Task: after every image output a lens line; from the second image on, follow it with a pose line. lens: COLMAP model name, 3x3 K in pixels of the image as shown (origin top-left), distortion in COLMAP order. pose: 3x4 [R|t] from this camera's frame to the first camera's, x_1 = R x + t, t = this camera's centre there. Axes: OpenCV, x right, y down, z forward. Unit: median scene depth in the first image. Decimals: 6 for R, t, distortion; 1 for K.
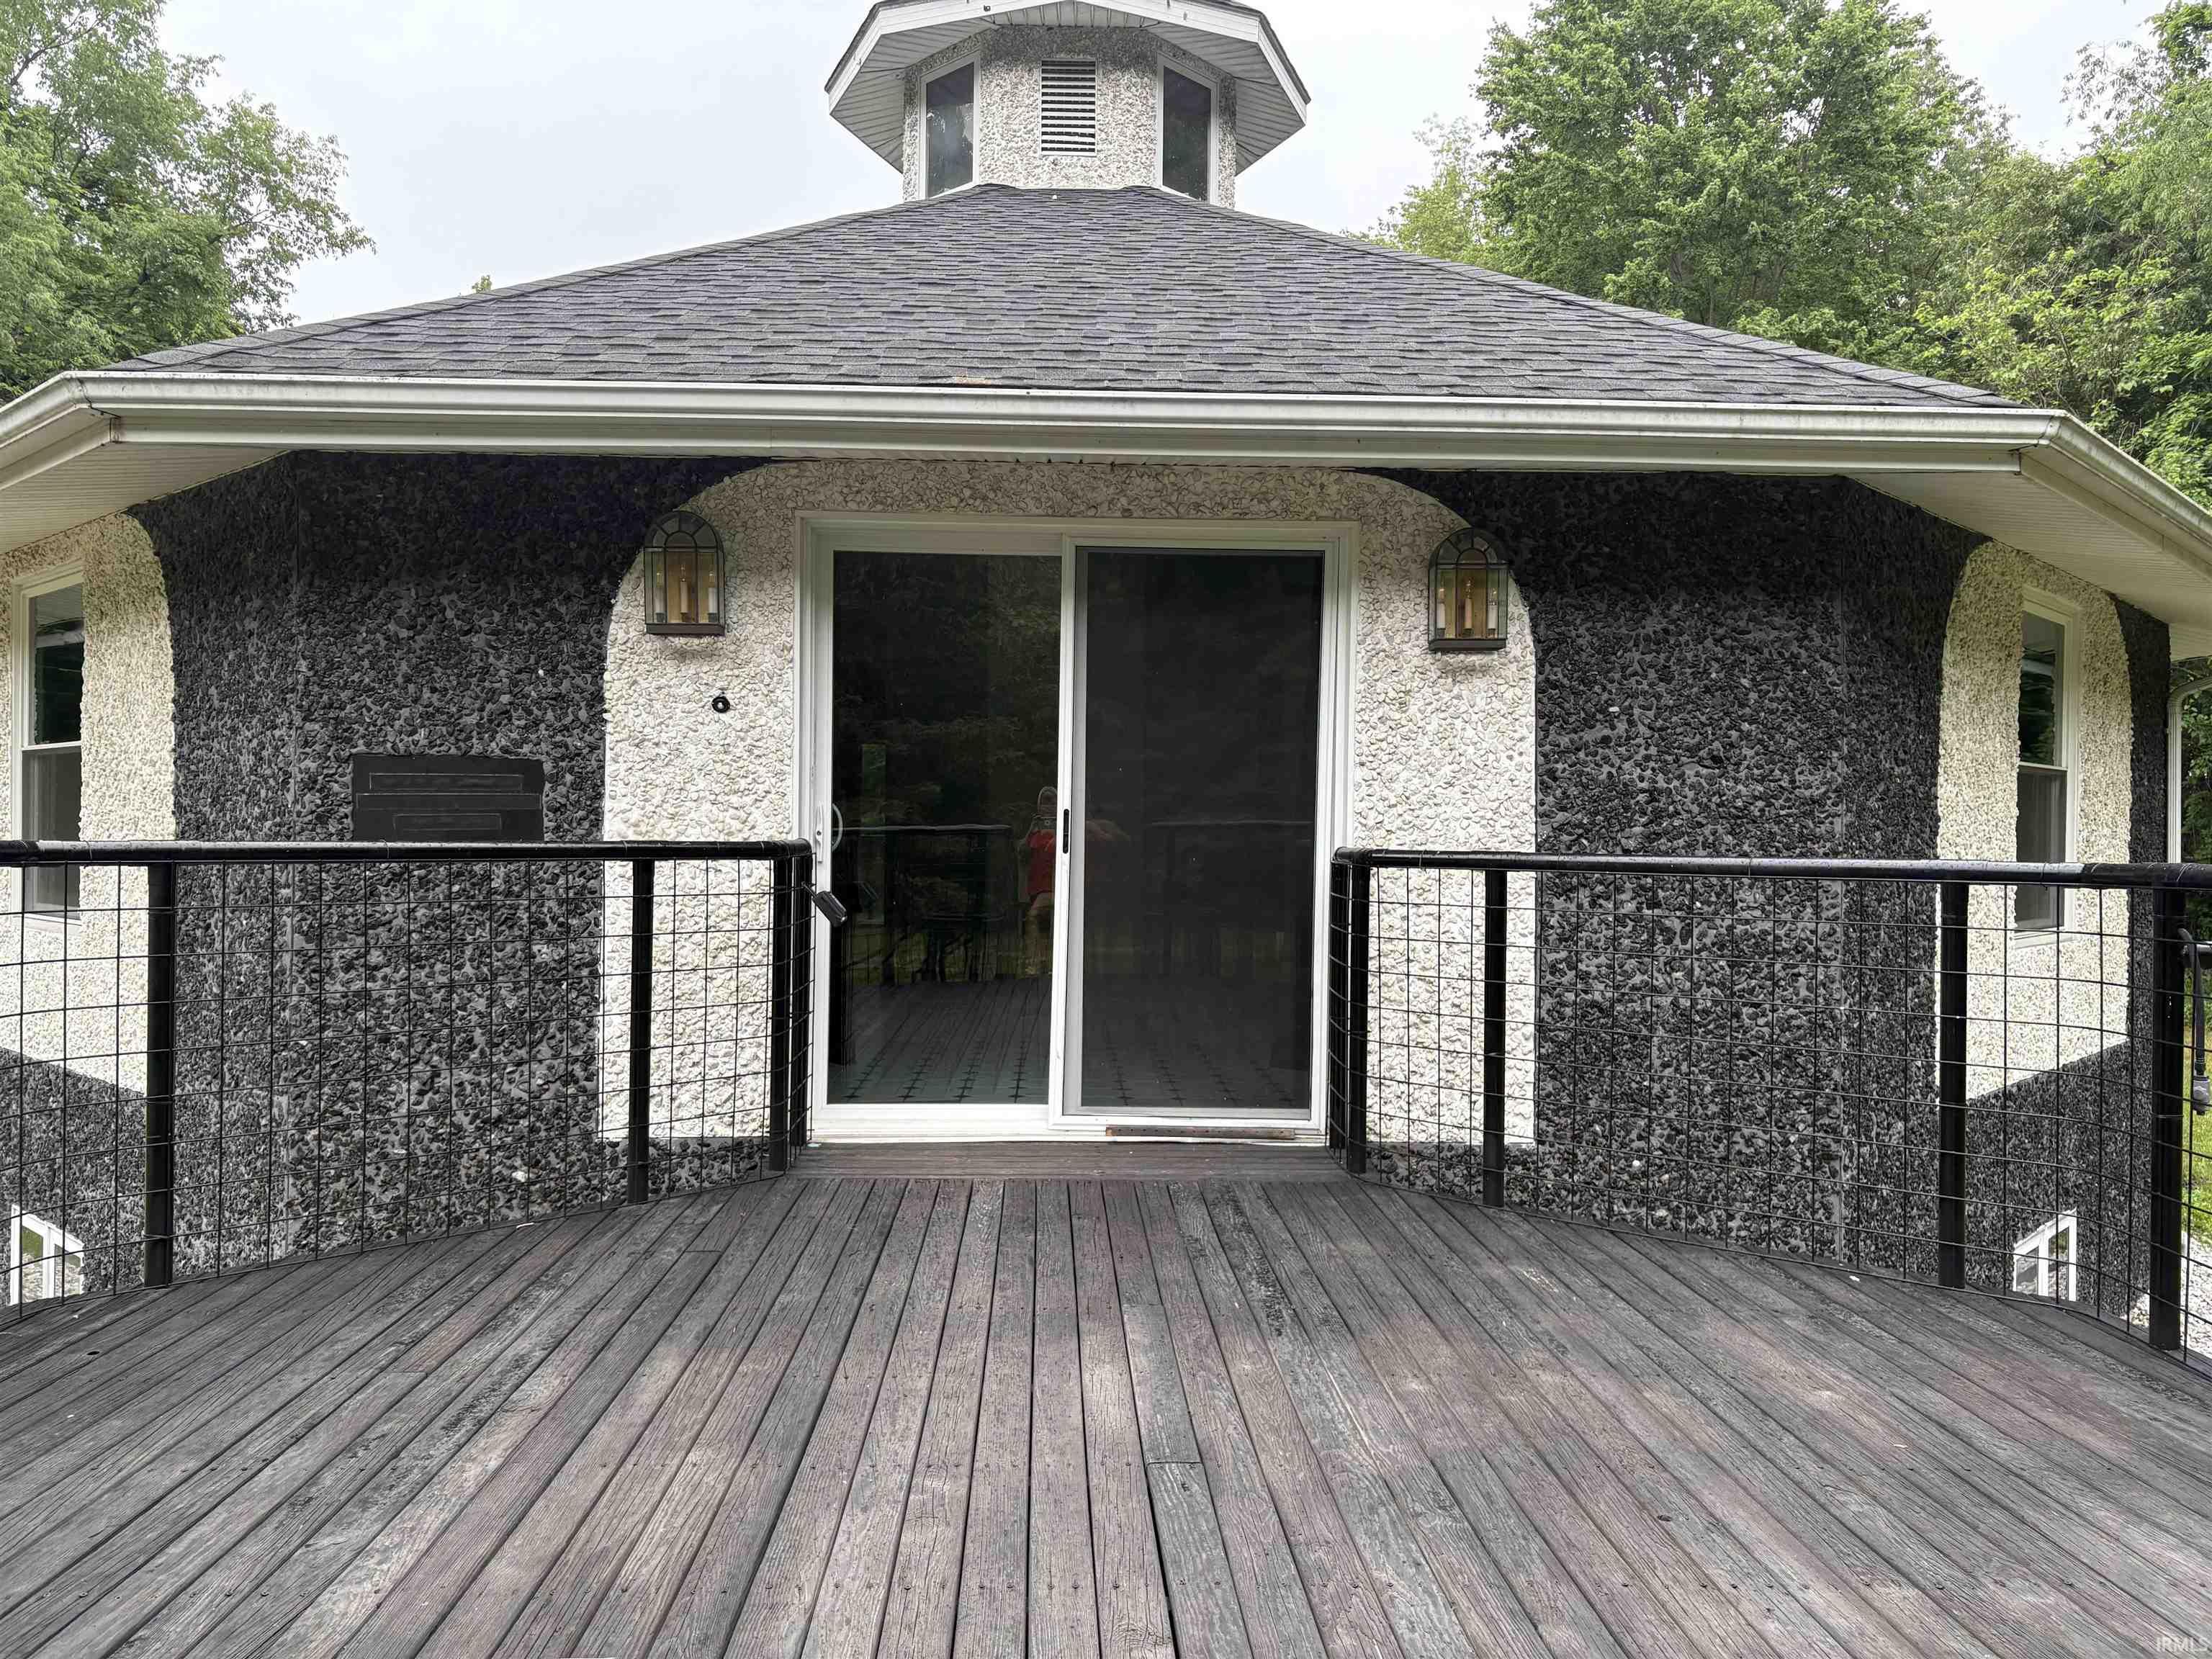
lens RADIAL K [[1630.1, 0, 1108.0], [0, 1630.1, 809.2], [0, 0, 1]] dist [0.007883, -0.021752]
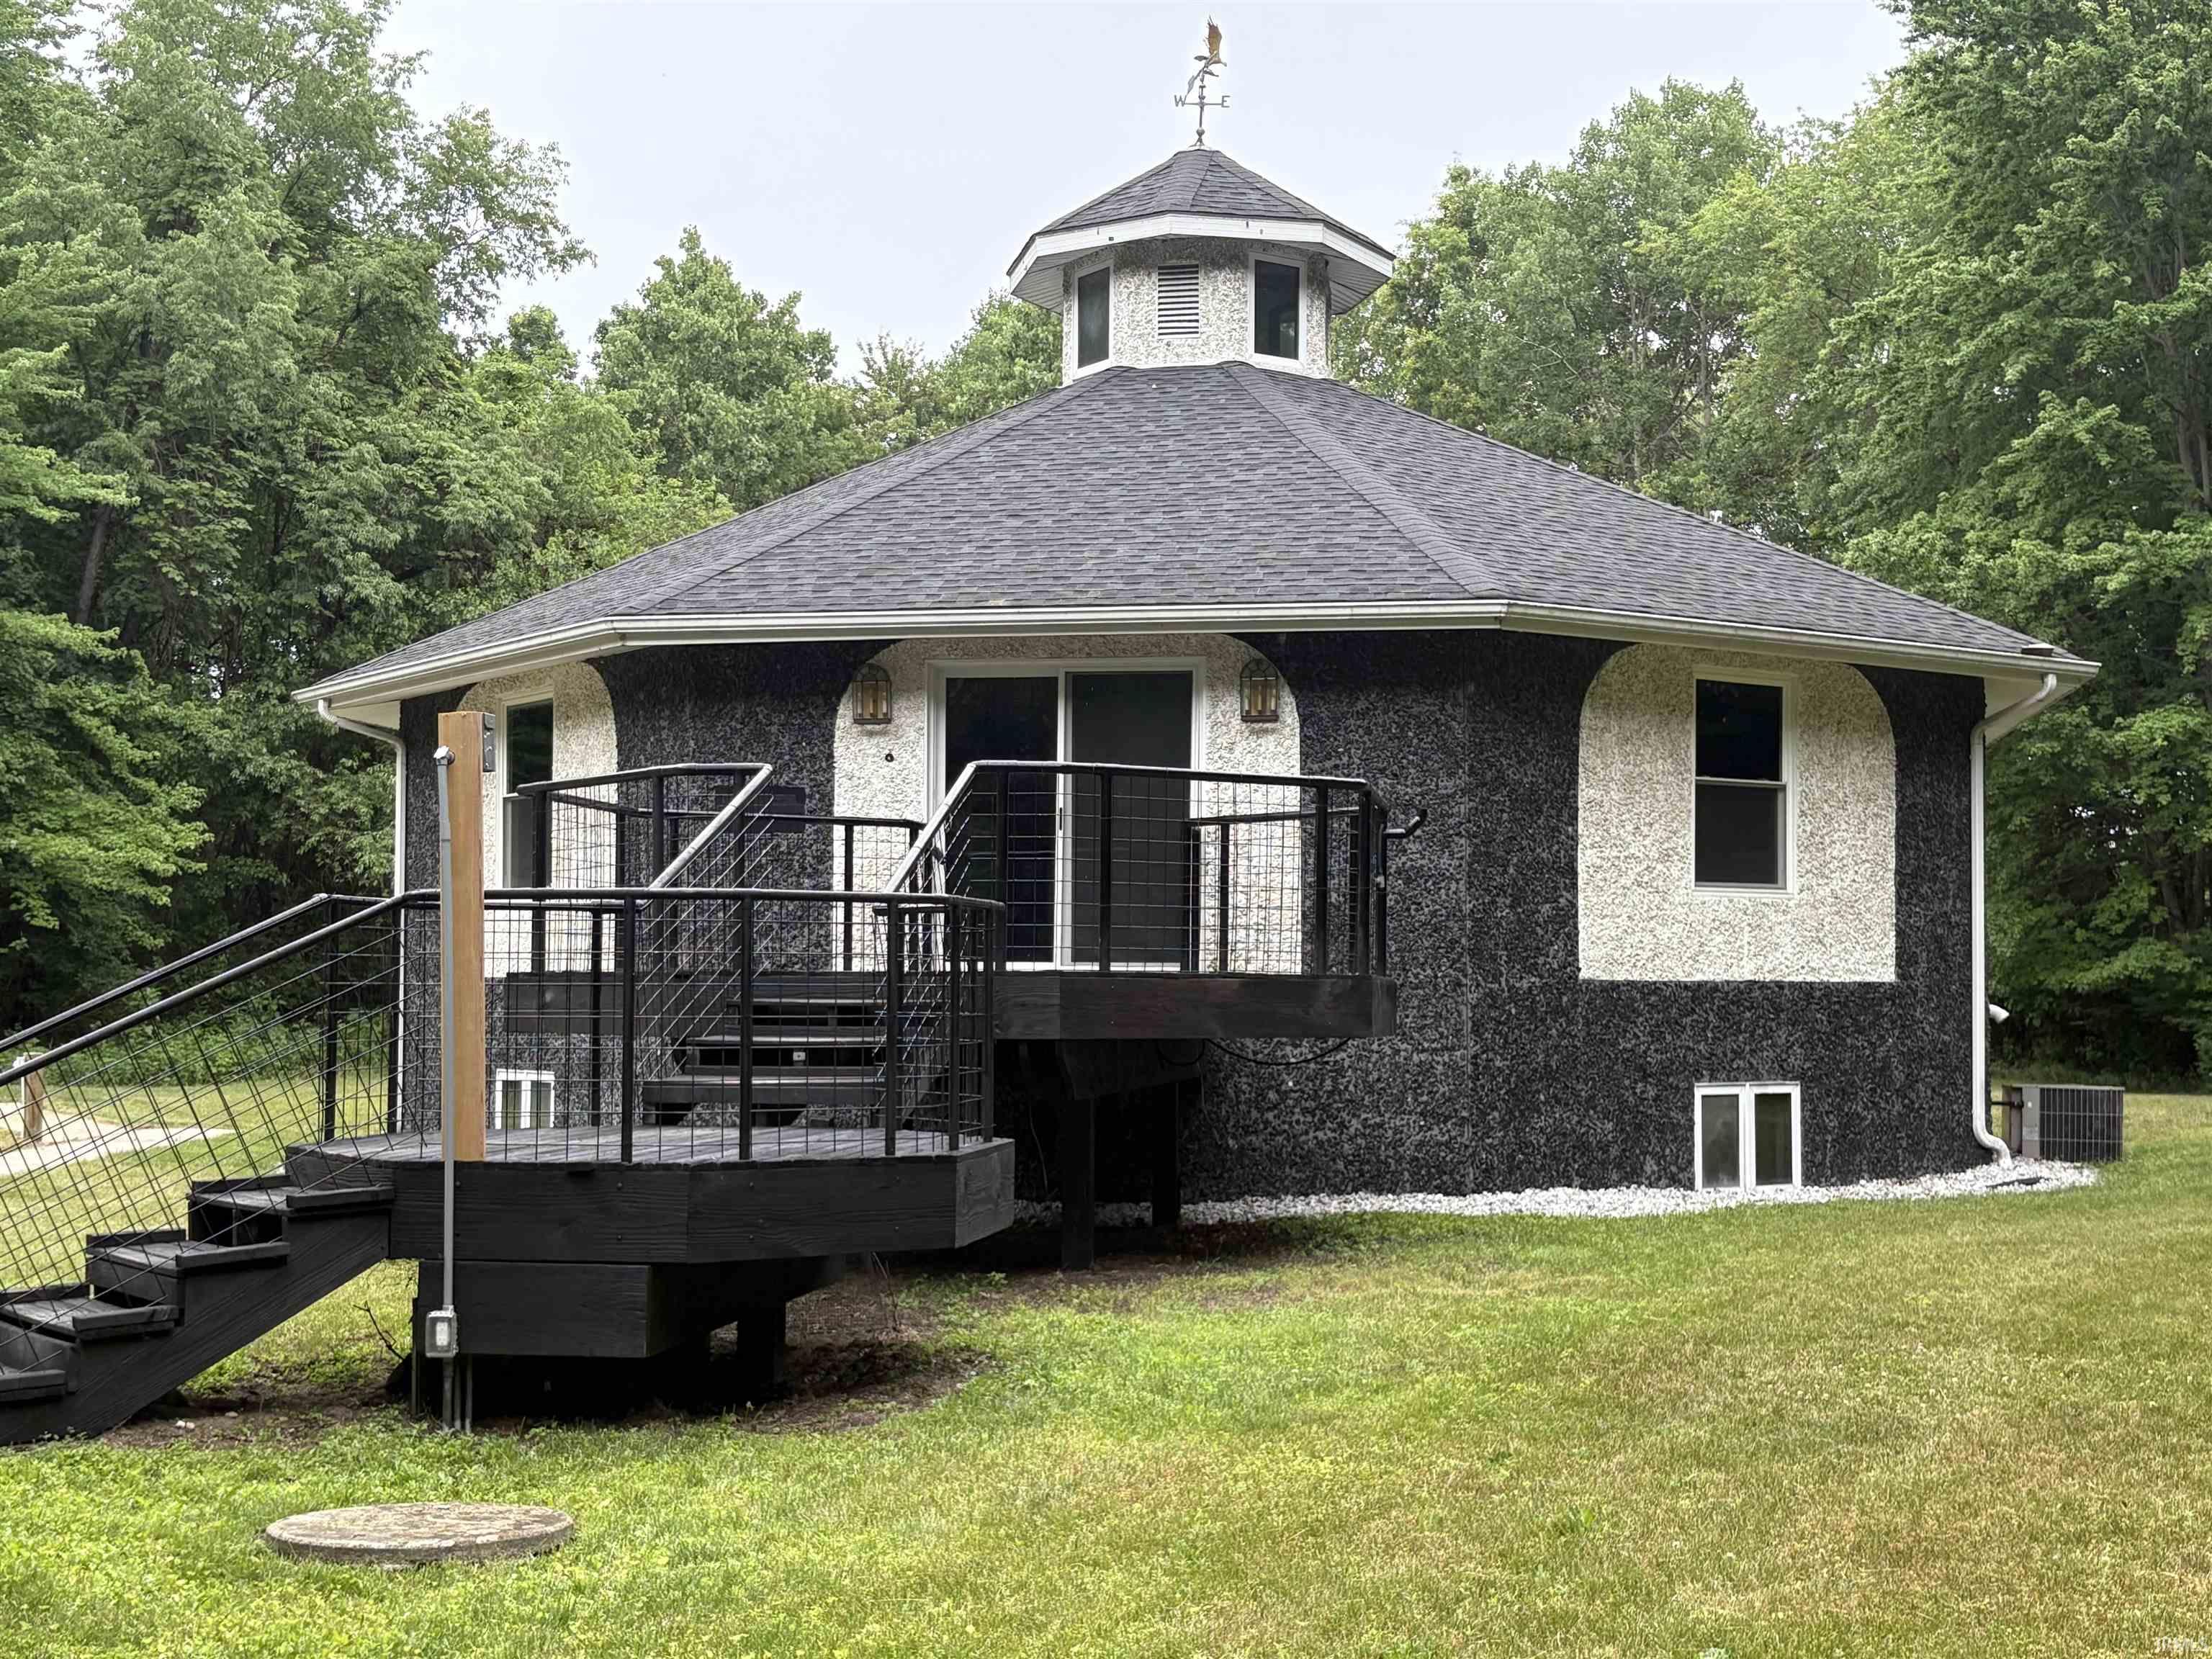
lens RADIAL K [[2804.4, 0, 1104.5], [0, 2804.4, 841.8], [0, 0, 1]] dist [-0.014380, 0.000000]
pose [[0.977406, -0.016573, -0.210722, 0.664819], [0.007954, 0.999099, -0.041686, 0.164897], [0.211223, 0.039068, 0.976657, -2.056873]]
